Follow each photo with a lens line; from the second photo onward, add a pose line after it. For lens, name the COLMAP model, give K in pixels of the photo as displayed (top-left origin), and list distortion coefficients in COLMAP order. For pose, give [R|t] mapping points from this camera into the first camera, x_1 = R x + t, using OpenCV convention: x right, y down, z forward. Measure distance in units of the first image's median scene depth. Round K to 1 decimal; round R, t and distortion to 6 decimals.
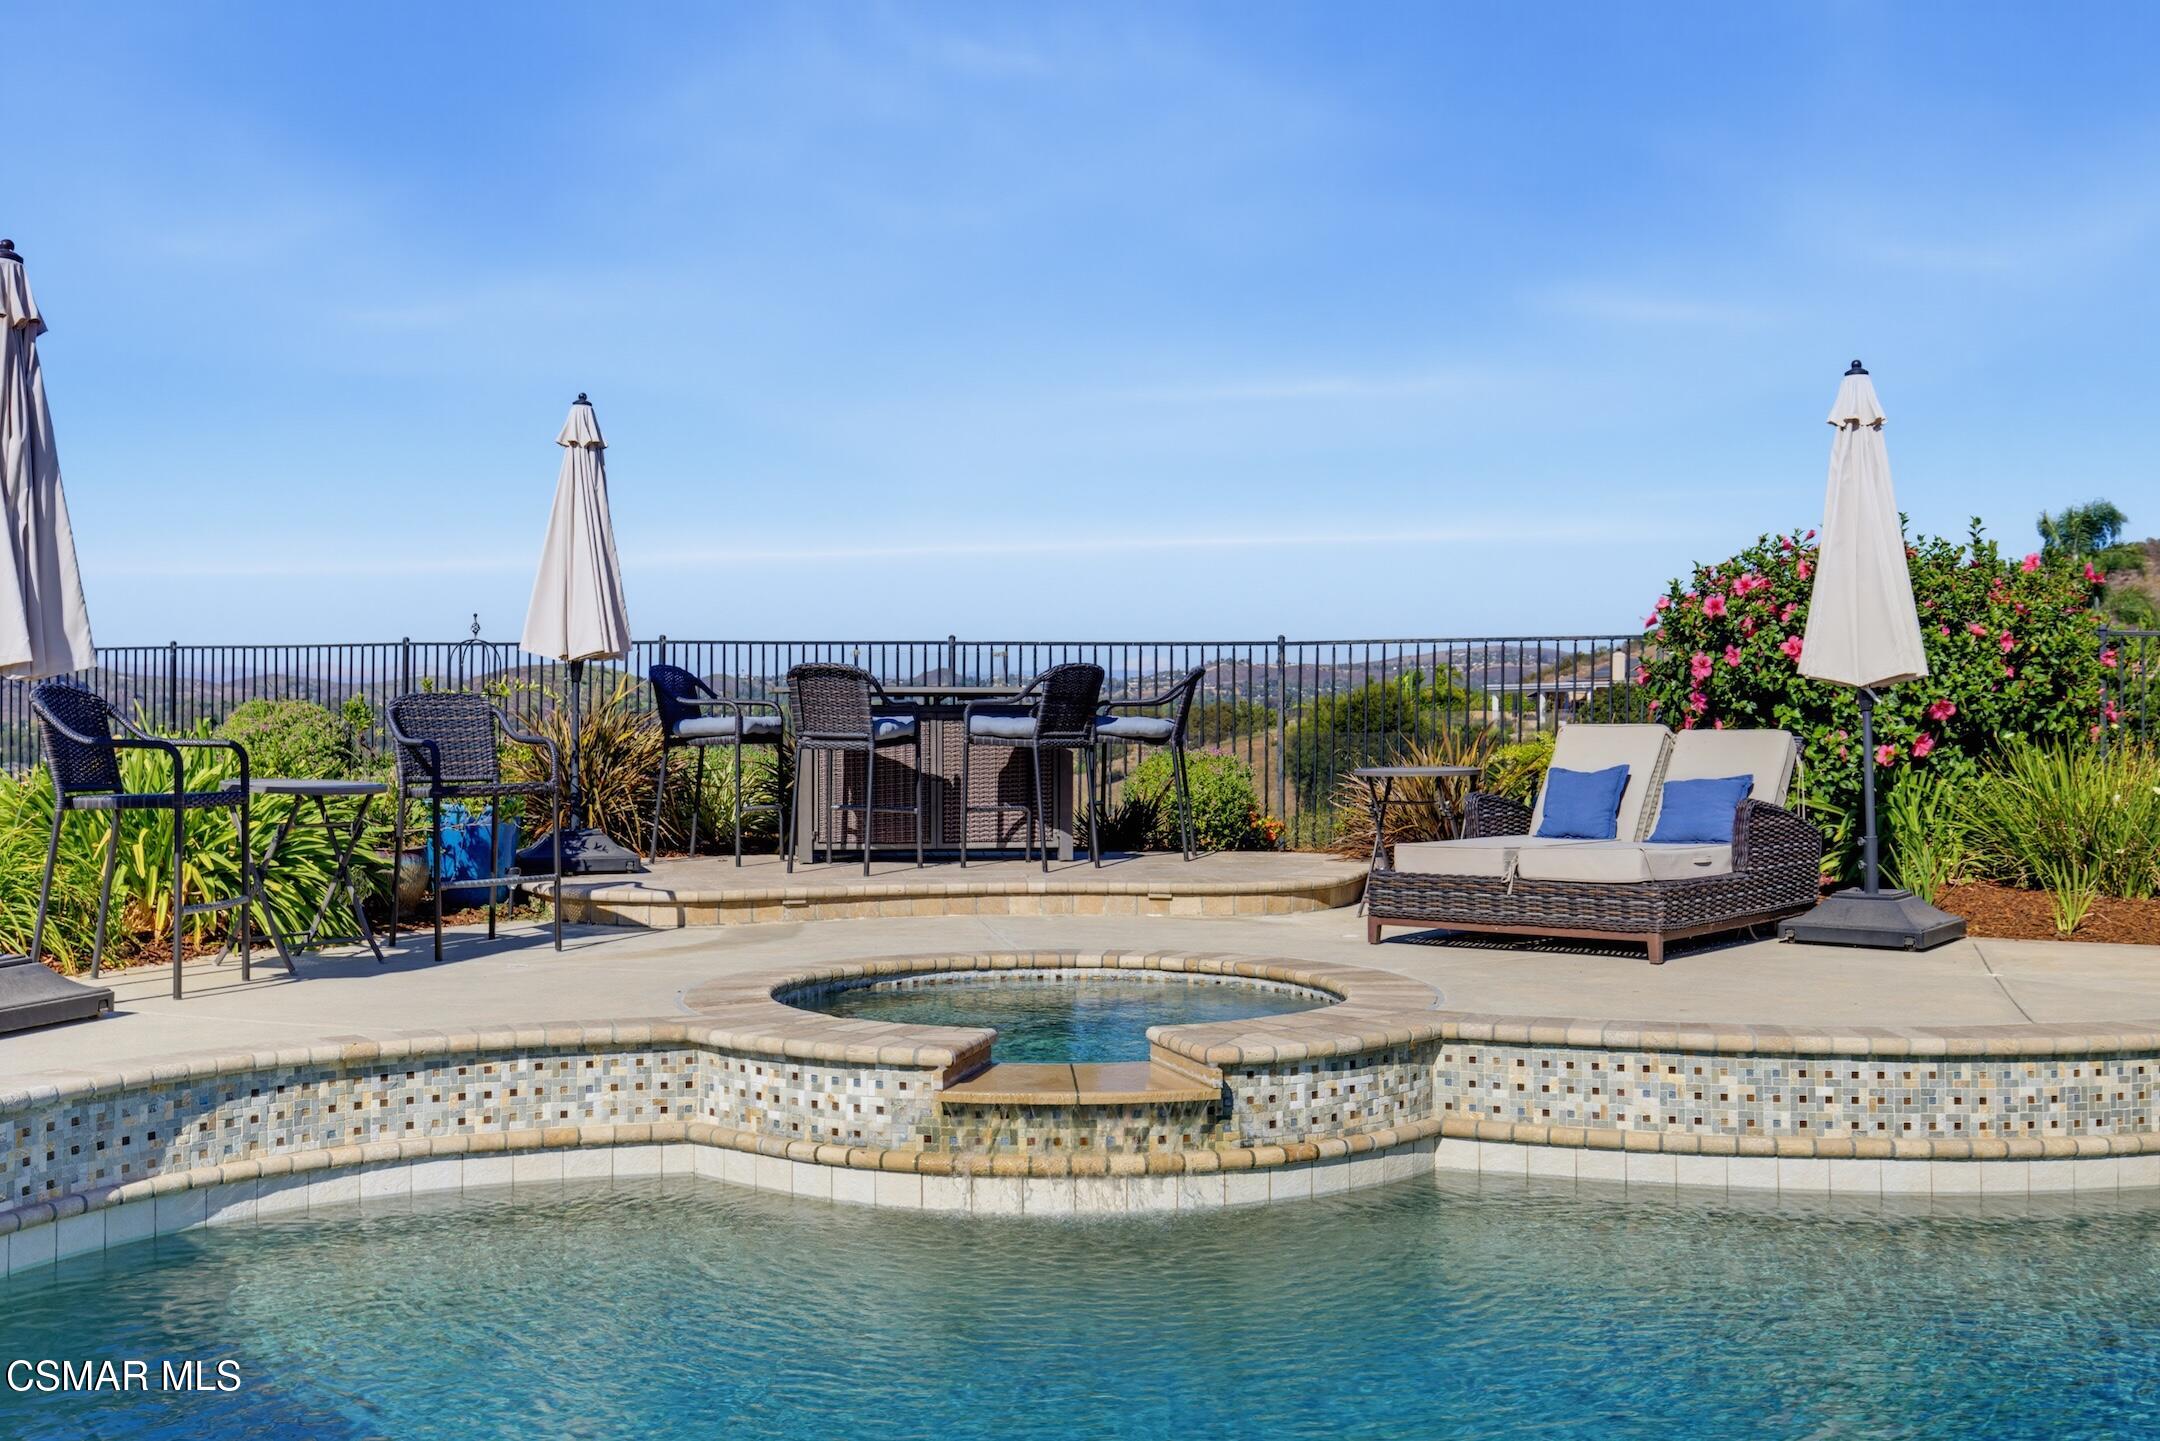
lens RADIAL K [[2109.5, 0, 1090.6], [0, 2109.5, 718.7], [0, 0, 1]] dist [0.011918, 0.000000]
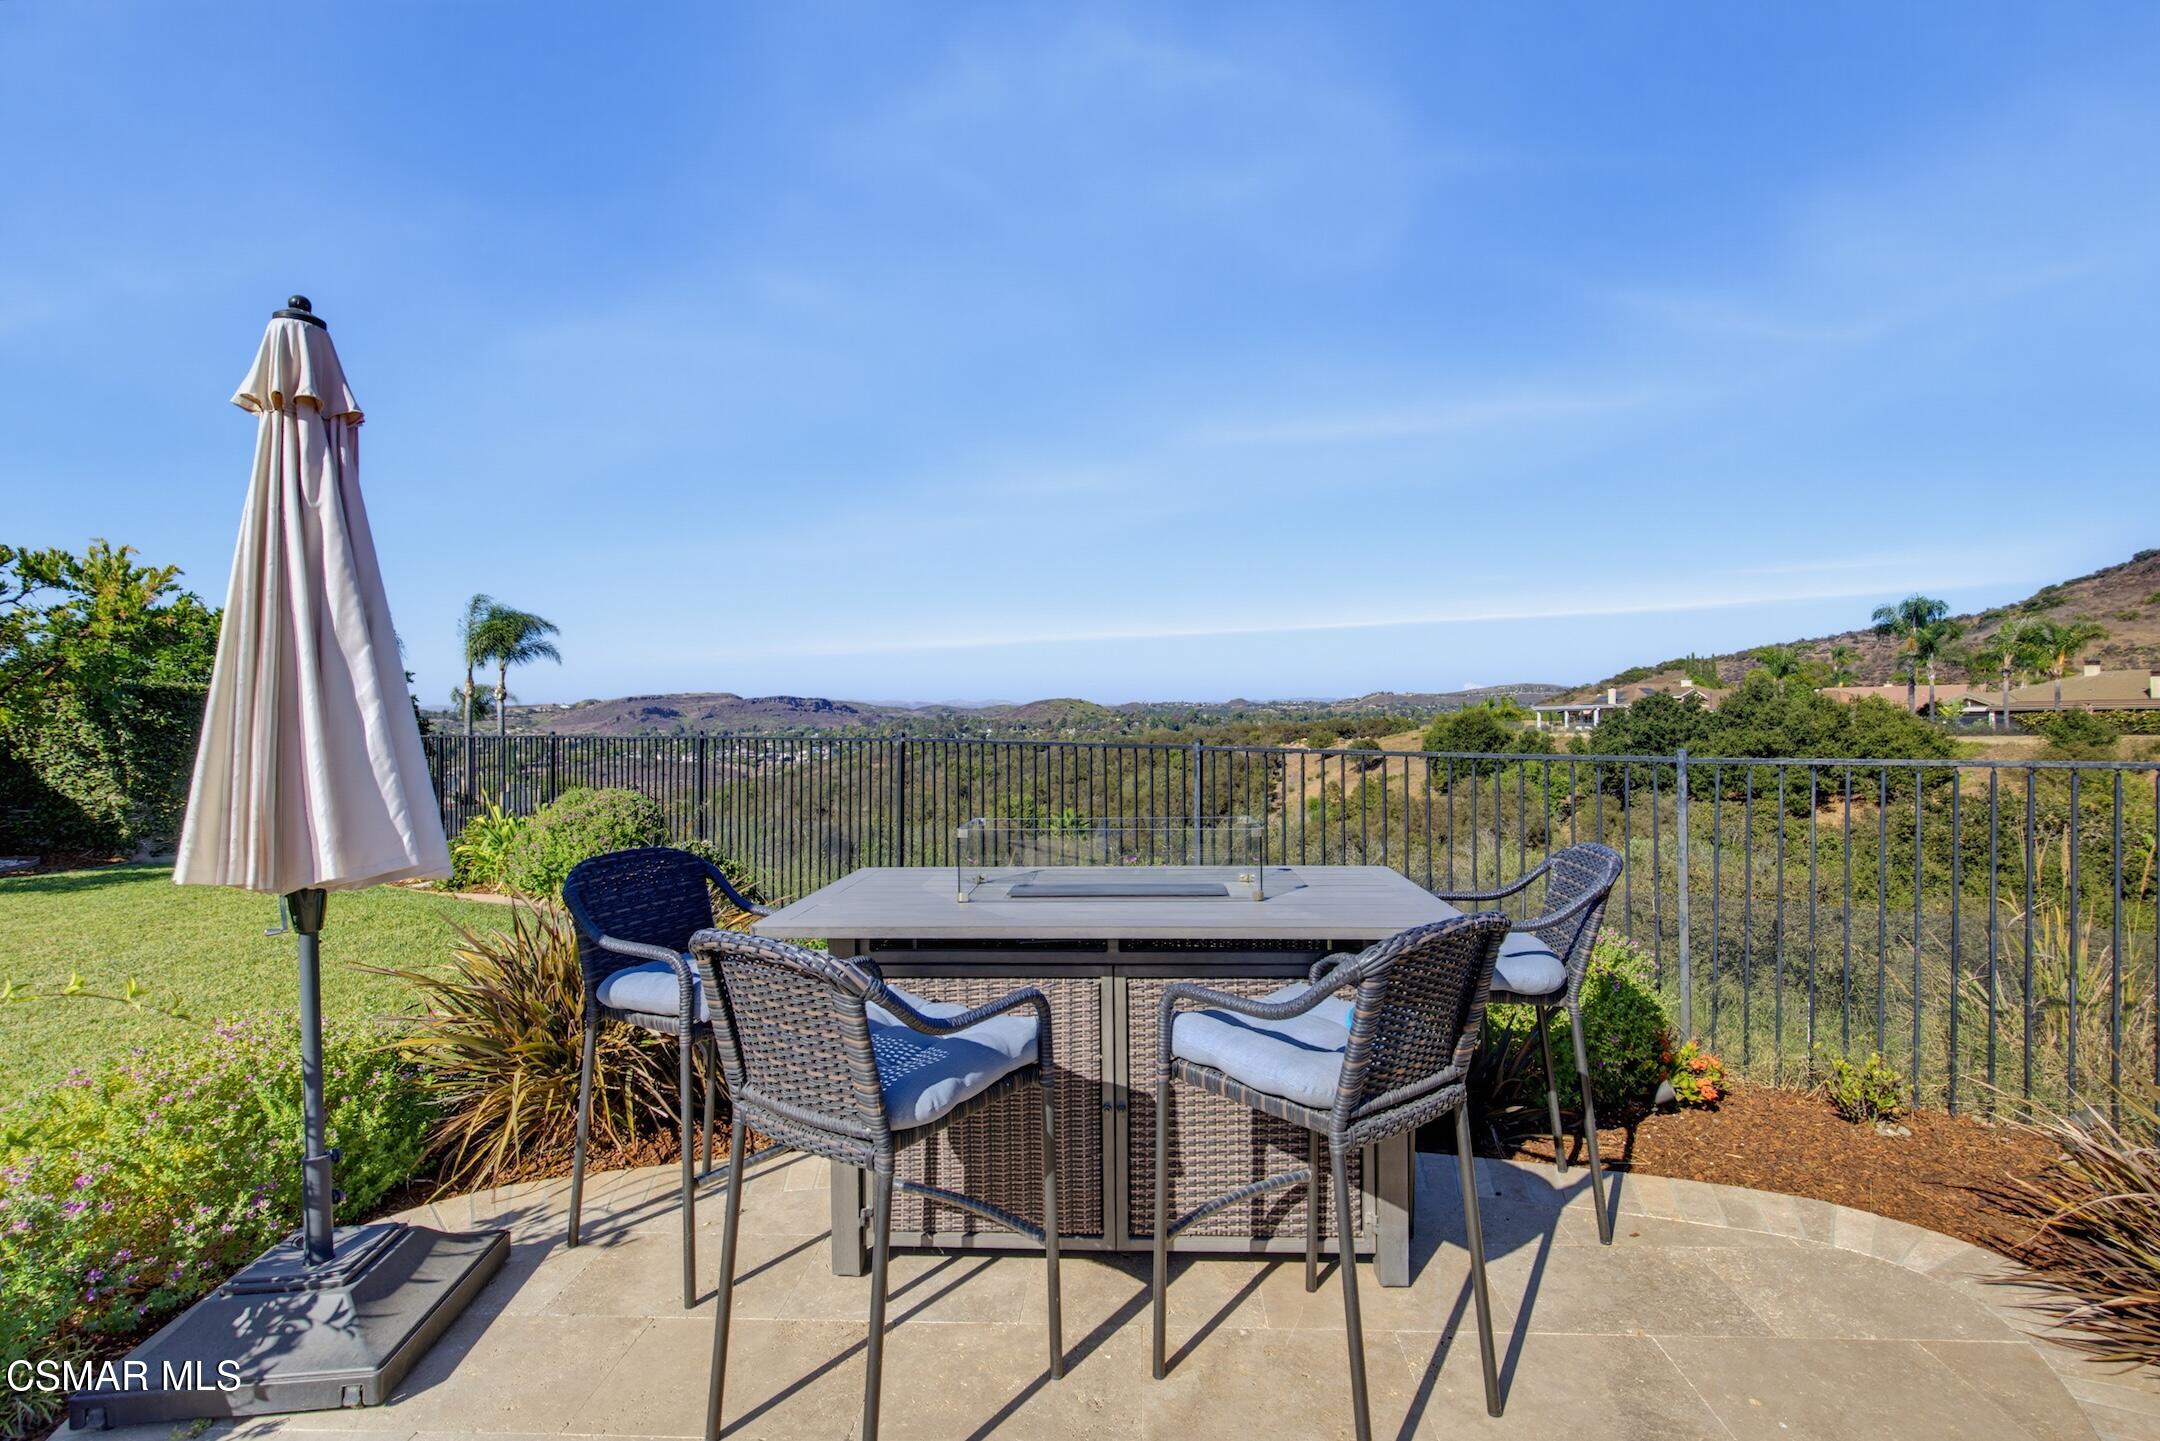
lens RADIAL K [[985.2, 0, 1090.2], [0, 985.2, 725.5], [0, 0, 1]] dist [0.003499, 0.000938]
pose [[0.976076, -0.006993, -0.217318, -0.053229], [0.007821, 0.999965, 0.002953, -0.106918], [0.217290, -0.004582, 0.976096, 1.401131]]
